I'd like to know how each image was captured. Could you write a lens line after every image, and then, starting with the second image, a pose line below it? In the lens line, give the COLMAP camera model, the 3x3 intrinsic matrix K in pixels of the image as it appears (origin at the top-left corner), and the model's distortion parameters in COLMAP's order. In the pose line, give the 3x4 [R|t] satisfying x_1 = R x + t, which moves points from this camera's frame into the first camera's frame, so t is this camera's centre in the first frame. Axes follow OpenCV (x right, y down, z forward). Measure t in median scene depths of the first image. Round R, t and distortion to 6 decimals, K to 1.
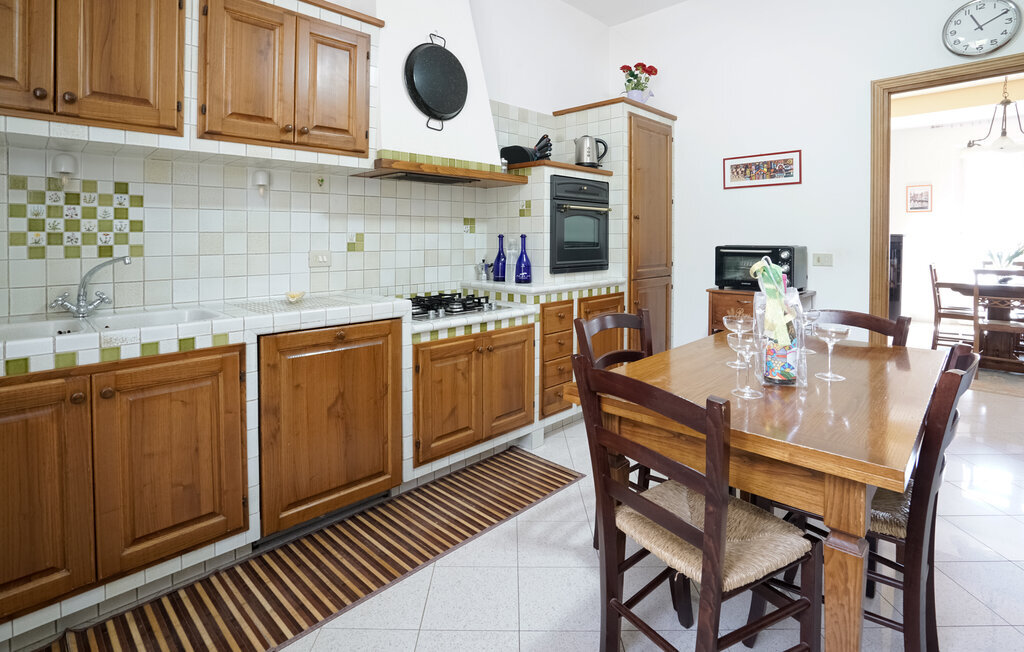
lens RADIAL K [[513.9, 0, 512.3], [0, 513.9, 313.8], [0, 0, 1]] dist [-0.022963, 0.000773]
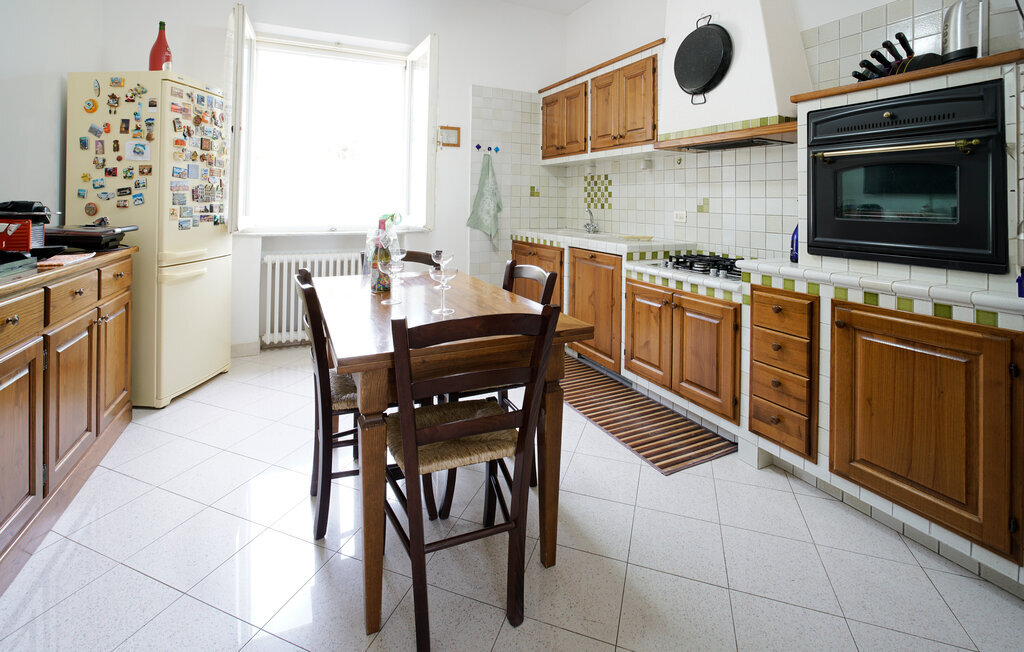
lens RADIAL K [[457.8, 0, 514.2], [0, 457.8, 283.3], [0, 0, 1]] dist [0.000307, 0.000354]
pose [[-0.337936, 0.164398, -0.926700, 1.058027], [-0.147528, 0.963202, 0.224672, -0.158594], [0.929535, 0.212639, -0.301248, 1.090302]]
